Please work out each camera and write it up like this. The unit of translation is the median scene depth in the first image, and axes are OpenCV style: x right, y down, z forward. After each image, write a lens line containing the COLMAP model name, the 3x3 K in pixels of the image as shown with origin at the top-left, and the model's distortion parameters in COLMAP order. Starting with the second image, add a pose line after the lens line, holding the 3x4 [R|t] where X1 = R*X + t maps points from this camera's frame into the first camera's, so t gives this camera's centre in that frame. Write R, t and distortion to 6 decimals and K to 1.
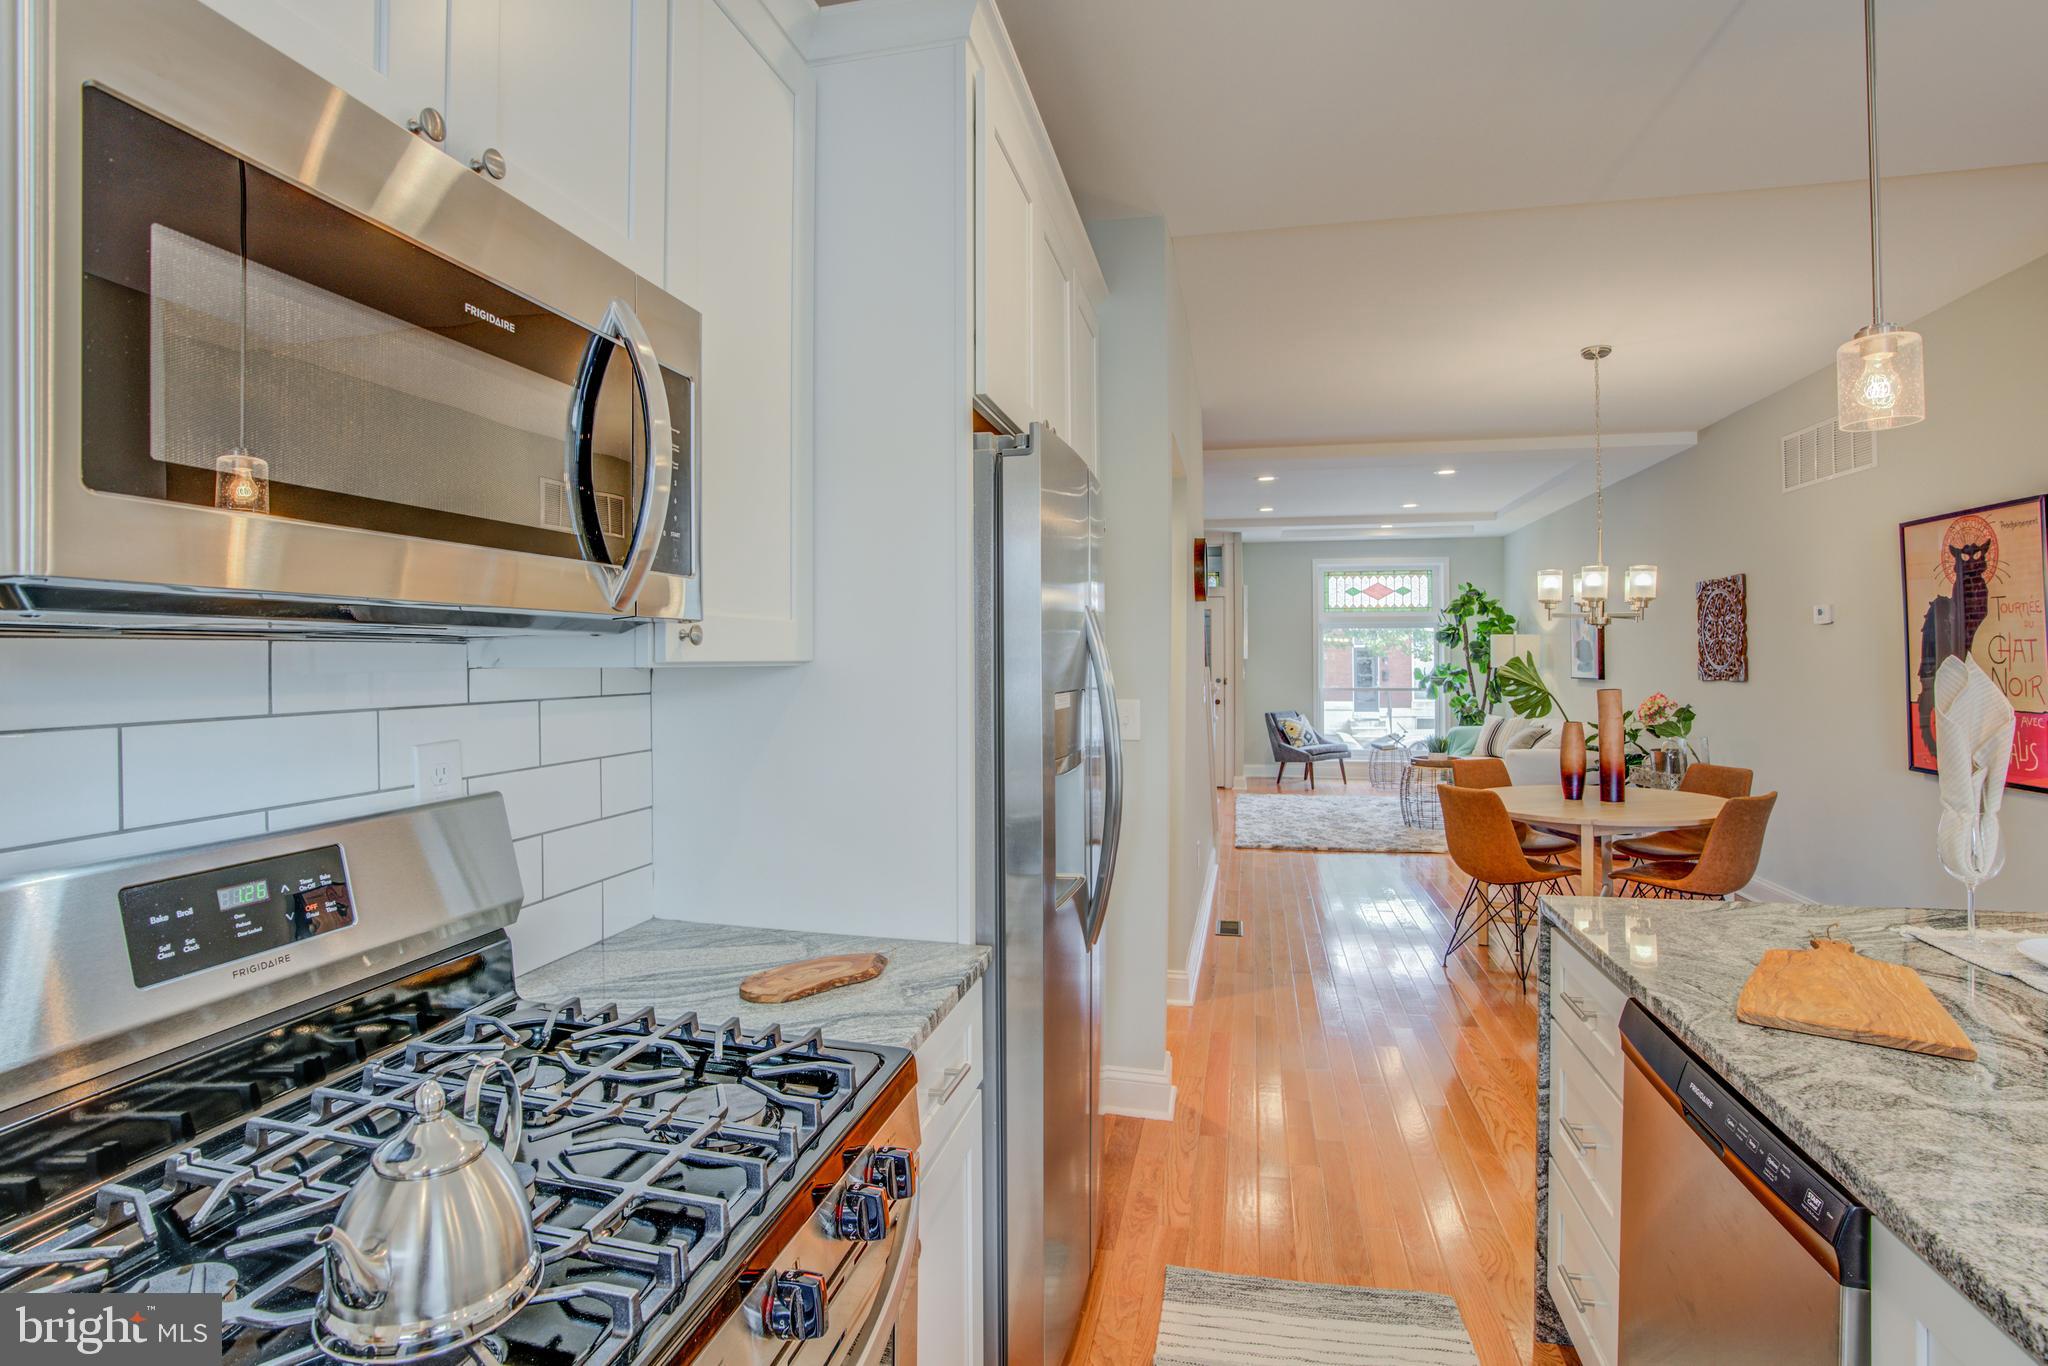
lens RADIAL K [[994.6, 0, 1027.8], [0, 994.6, 660.8], [0, 0, 1]] dist [-0.065921, 0.020940]
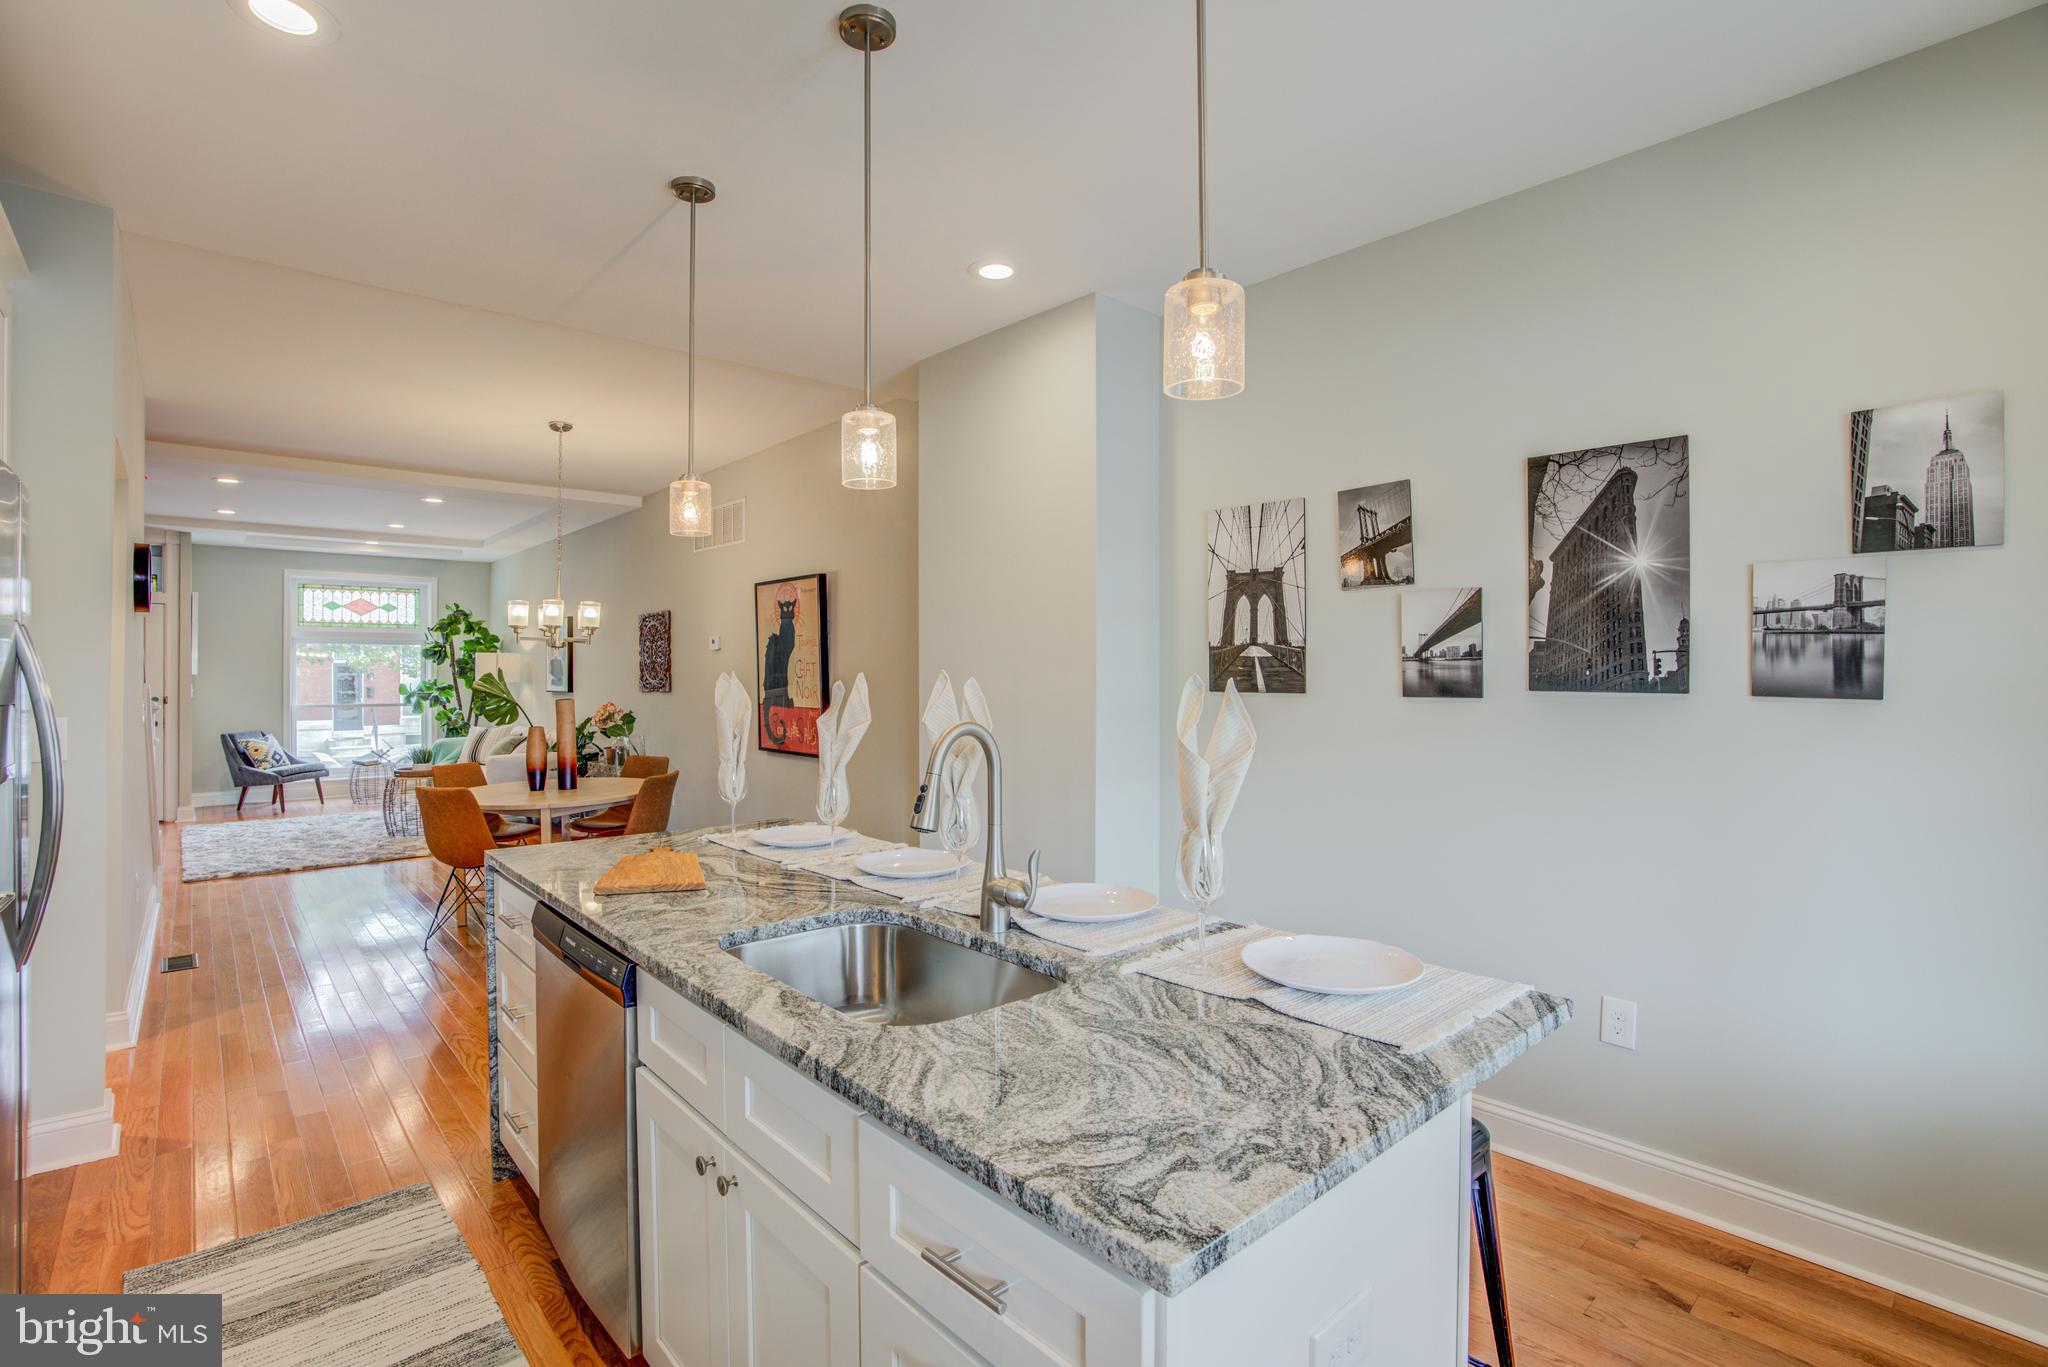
lens RADIAL K [[956.0, 0, 986.9], [0, 956.0, 665.0], [0, 0, 1]] dist [-0.067922, 0.025909]
pose [[0.597117, 0.010195, 0.802089, -0.042222], [0.000177, 0.999918, -0.012842, 0.000833], [-0.802154, 0.007810, 0.597066, -0.138000]]
